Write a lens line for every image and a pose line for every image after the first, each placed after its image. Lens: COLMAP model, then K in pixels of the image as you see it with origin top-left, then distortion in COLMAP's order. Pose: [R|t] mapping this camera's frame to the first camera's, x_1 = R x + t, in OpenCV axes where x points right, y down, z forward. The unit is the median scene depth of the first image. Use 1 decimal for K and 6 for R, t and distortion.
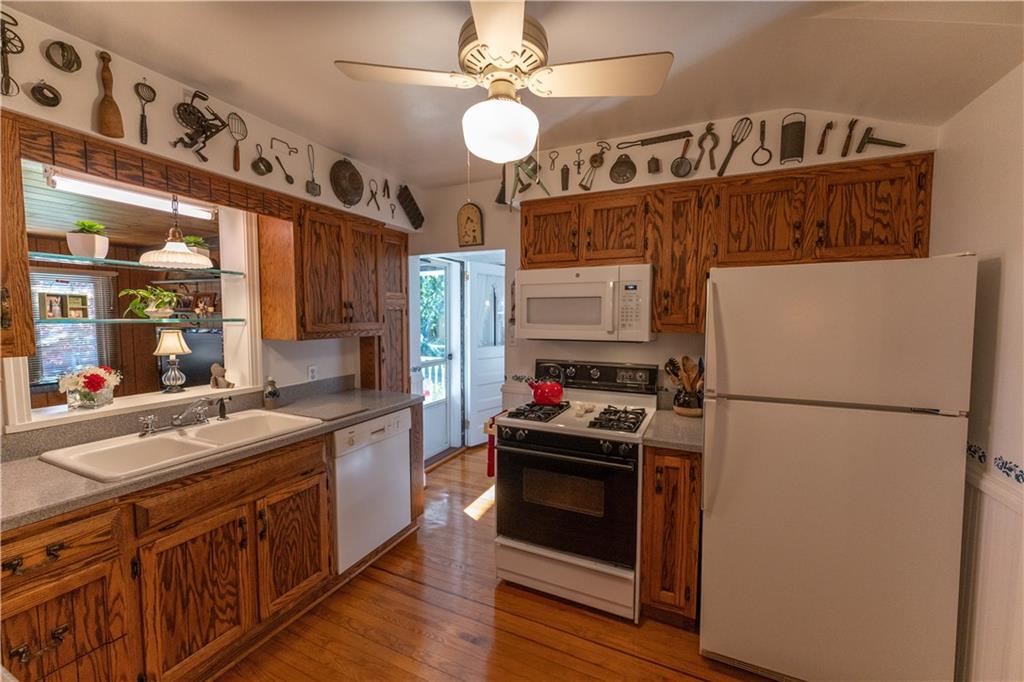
lens RADIAL K [[413.3, 0, 512.0], [0, 413.3, 341.0], [0, 0, 1]] dist [0.000279, -0.000093]
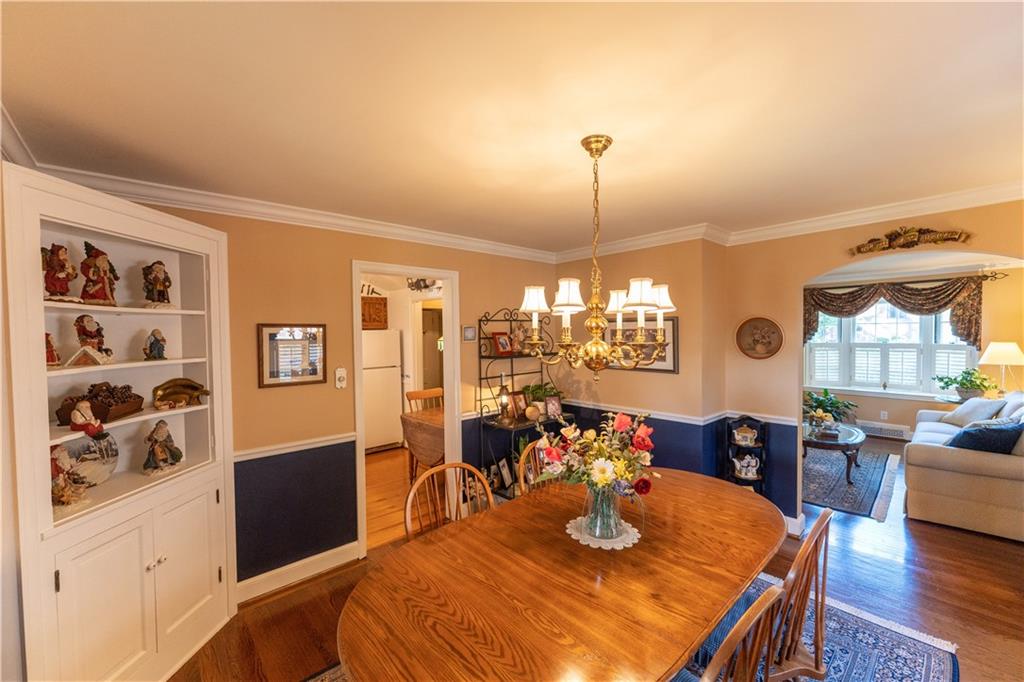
lens RADIAL K [[413.3, 0, 512.0], [0, 413.3, 341.0], [0, 0, 1]] dist [0.000279, -0.000093]
pose [[0.398247, -0.029723, 0.916797, -0.781980], [0.071157, 0.997464, 0.001429, -0.003559], [-0.914514, 0.064667, 0.399352, -0.592386]]
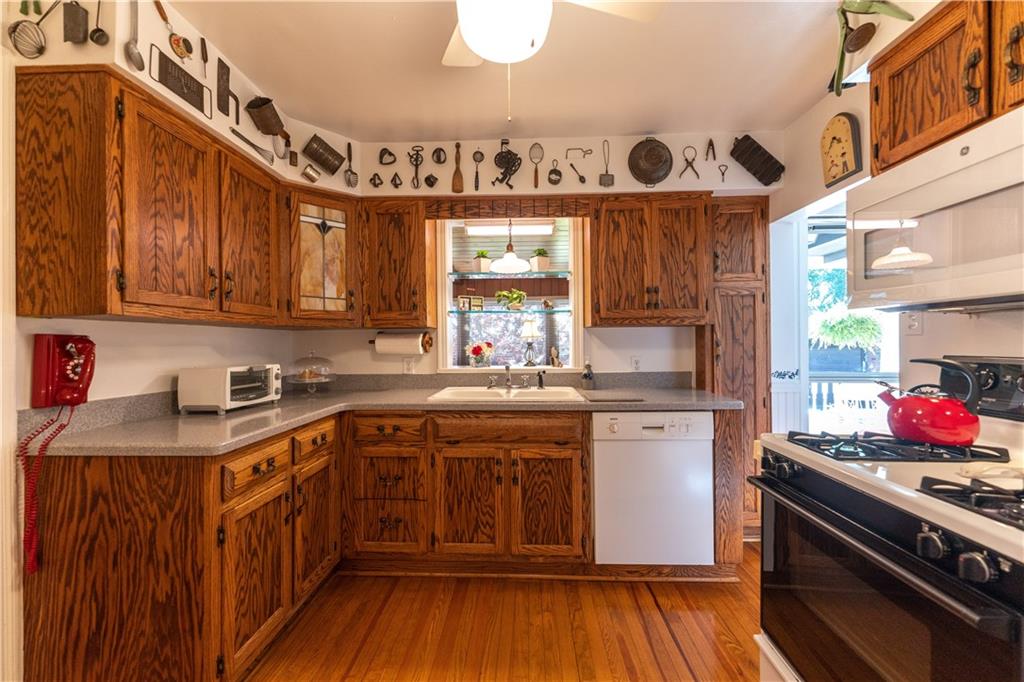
lens RADIAL K [[413.3, 0, 512.0], [0, 413.3, 341.0], [0, 0, 1]] dist [0.000279, -0.000093]
pose [[0.376259, -0.011919, -0.926438, 0.408186], [-0.050663, 0.998157, -0.033418, 0.088180], [0.925128, 0.059509, 0.374962, 0.425265]]
